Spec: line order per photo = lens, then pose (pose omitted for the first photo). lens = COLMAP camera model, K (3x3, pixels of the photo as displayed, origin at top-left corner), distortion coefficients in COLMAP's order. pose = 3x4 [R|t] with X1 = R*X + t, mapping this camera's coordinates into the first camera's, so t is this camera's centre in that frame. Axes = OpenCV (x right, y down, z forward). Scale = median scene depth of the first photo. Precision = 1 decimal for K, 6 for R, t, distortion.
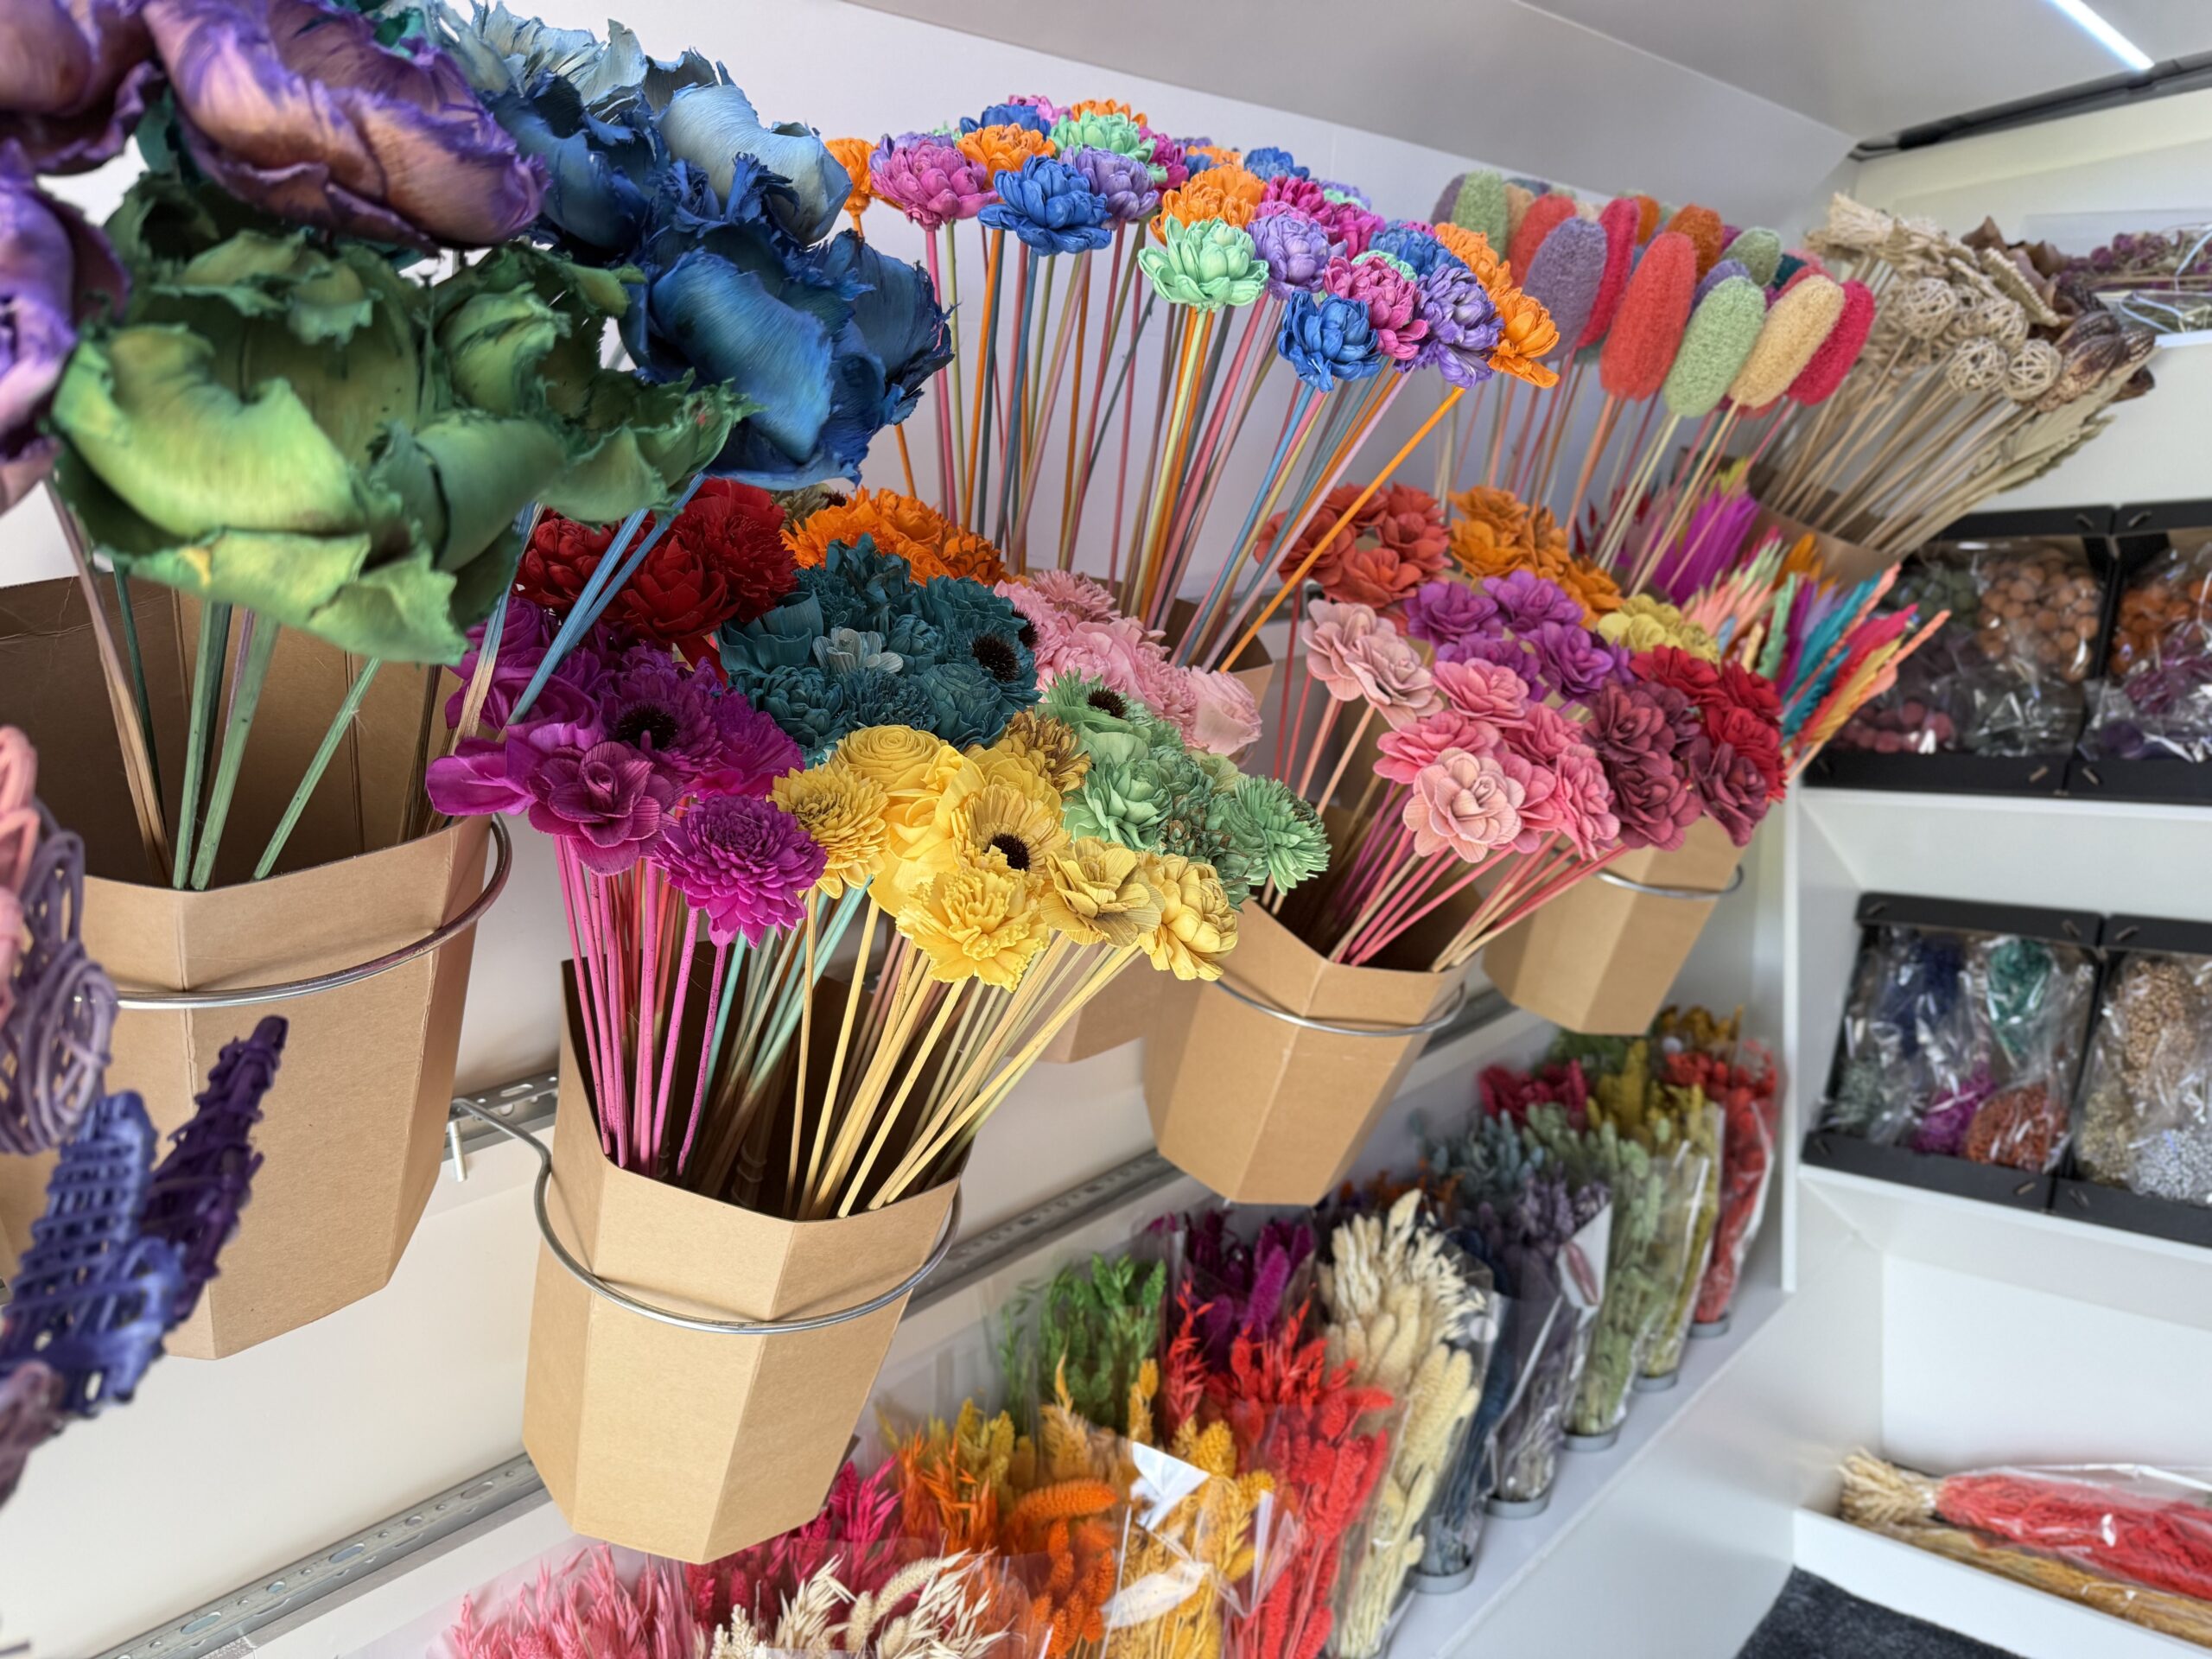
lens RADIAL K [[1535.5, 0, 1106.0], [0, 1535.5, 829.5], [0, 0, 1]] dist [-0.009358, -0.002171]
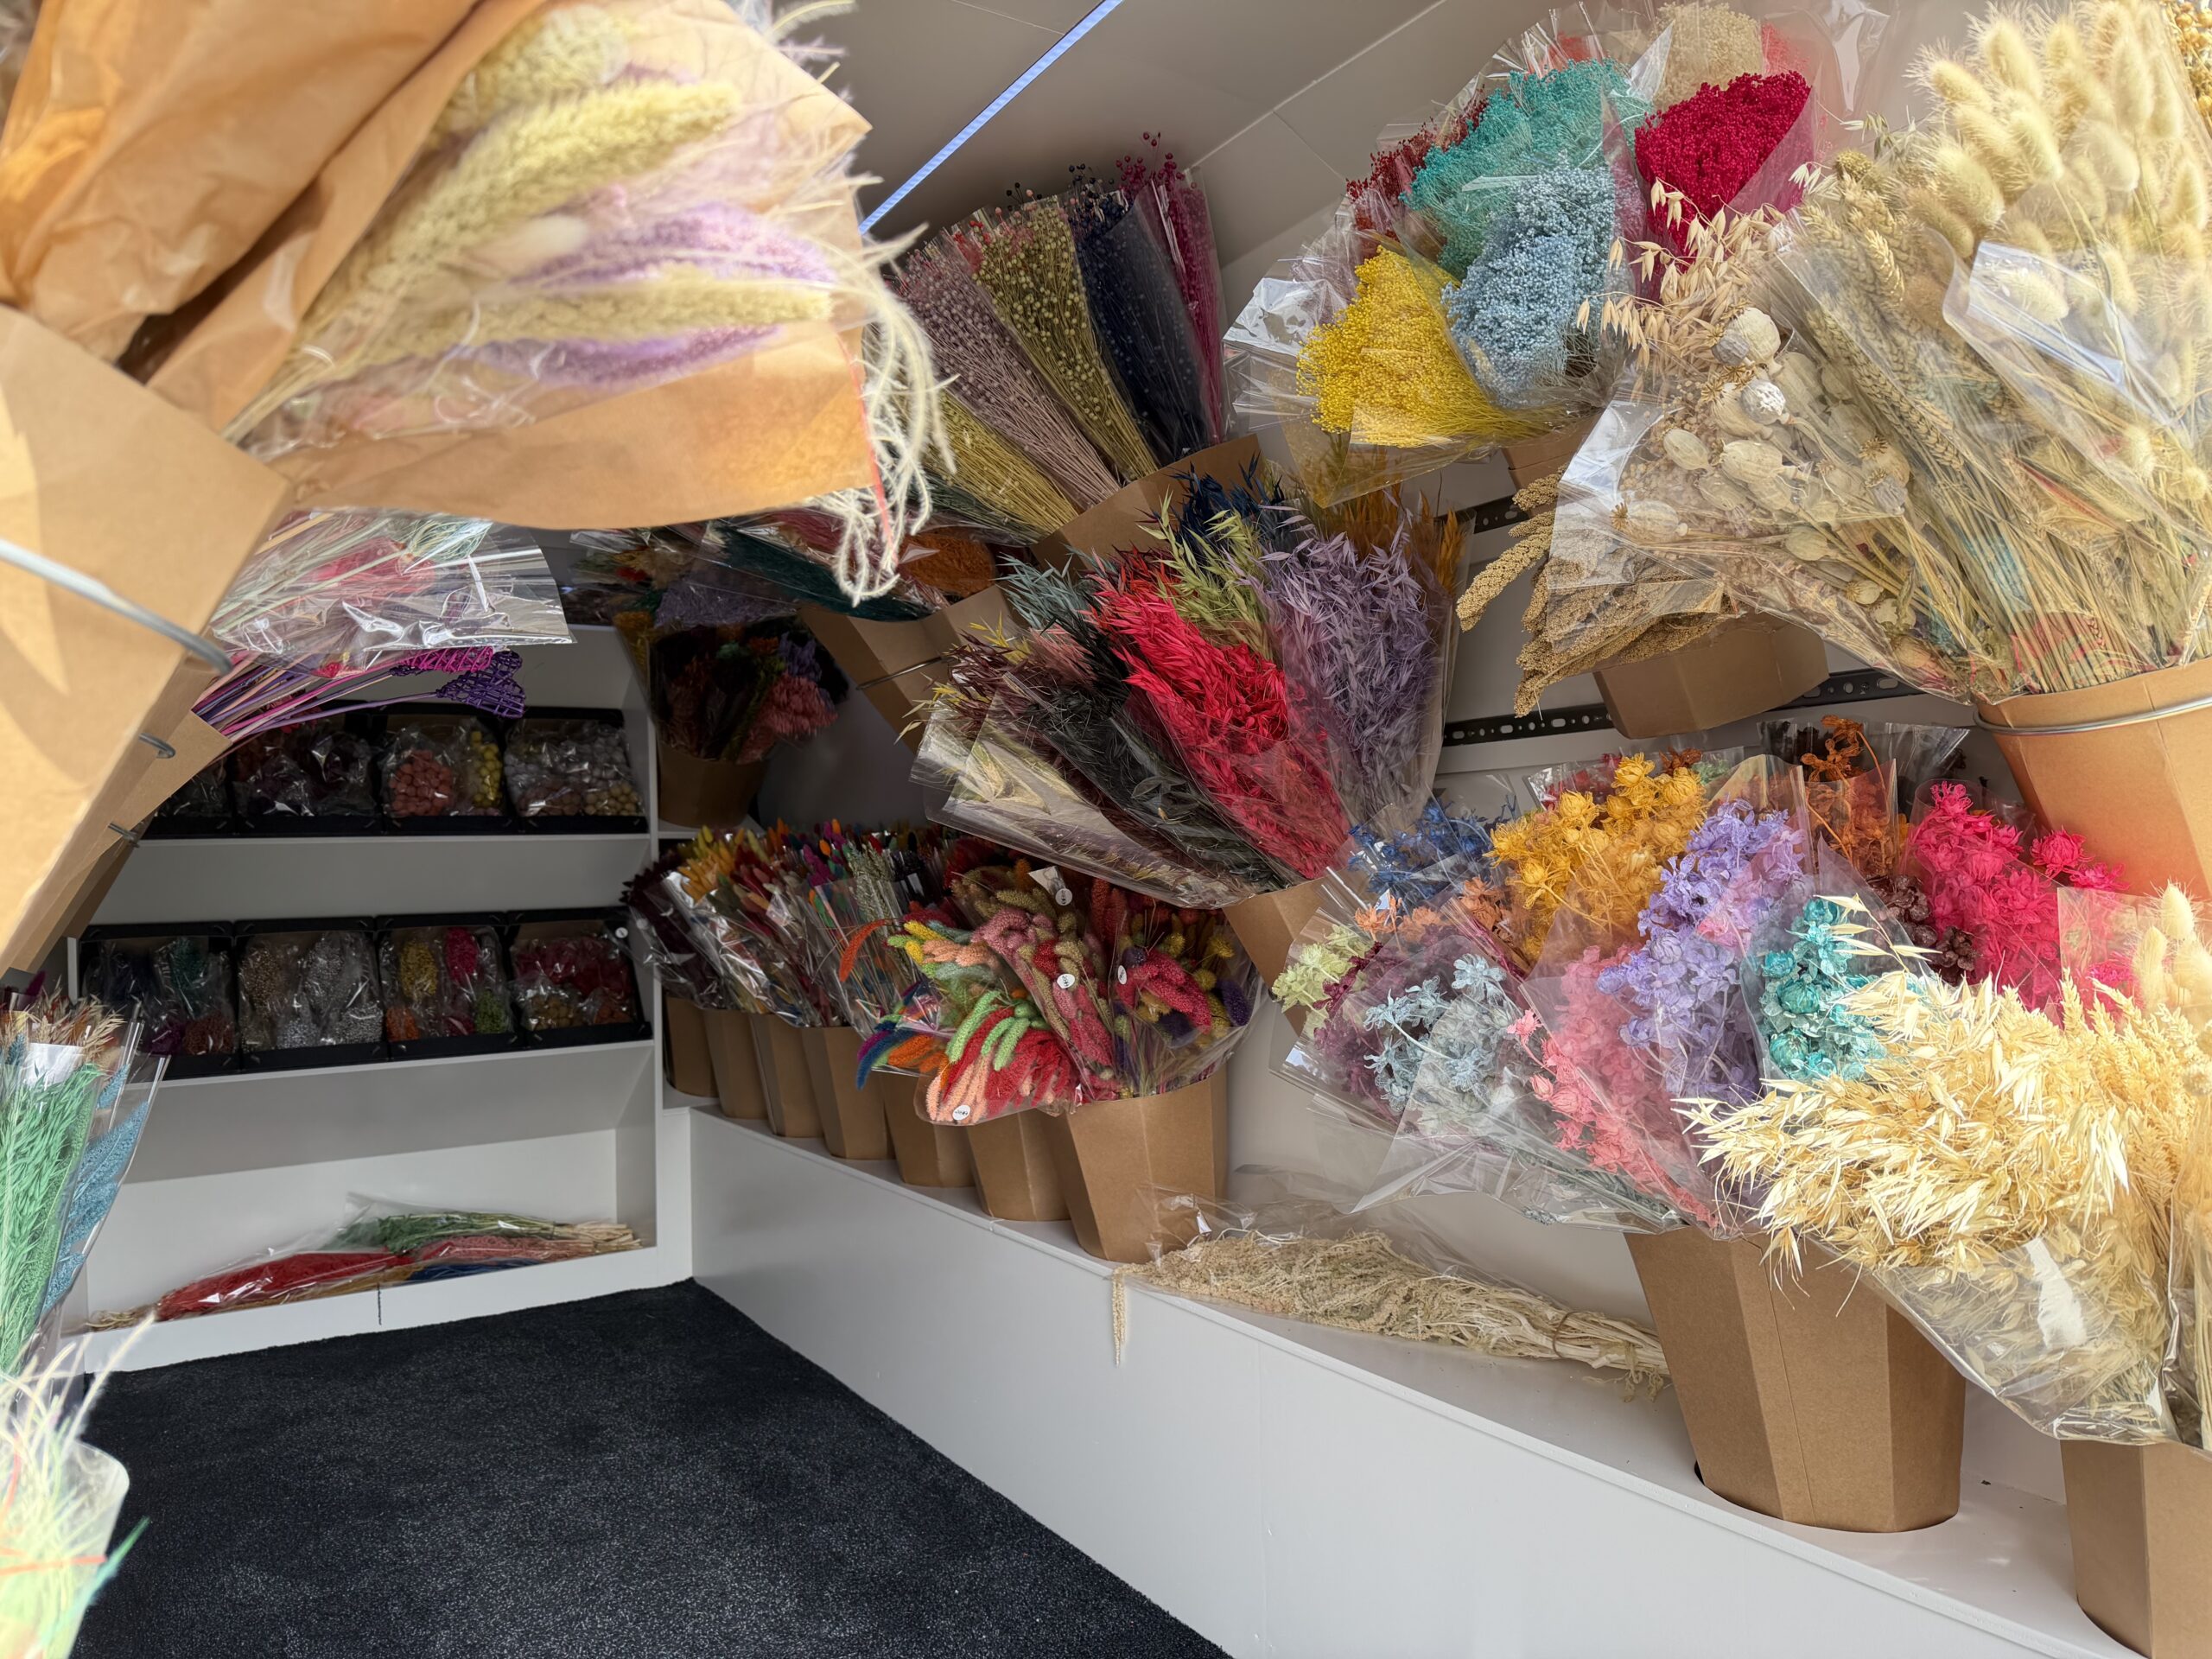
lens RADIAL K [[1571.1, 0, 1111.0], [0, 1571.1, 888.9], [0, 0, 1]] dist [0.002053, 0.000312]
pose [[0.209852, 0.065190, 0.975557, -0.948621], [0.179827, 0.978180, -0.104048, 0.403126], [-0.961054, 0.197267, 0.193550, -0.361064]]
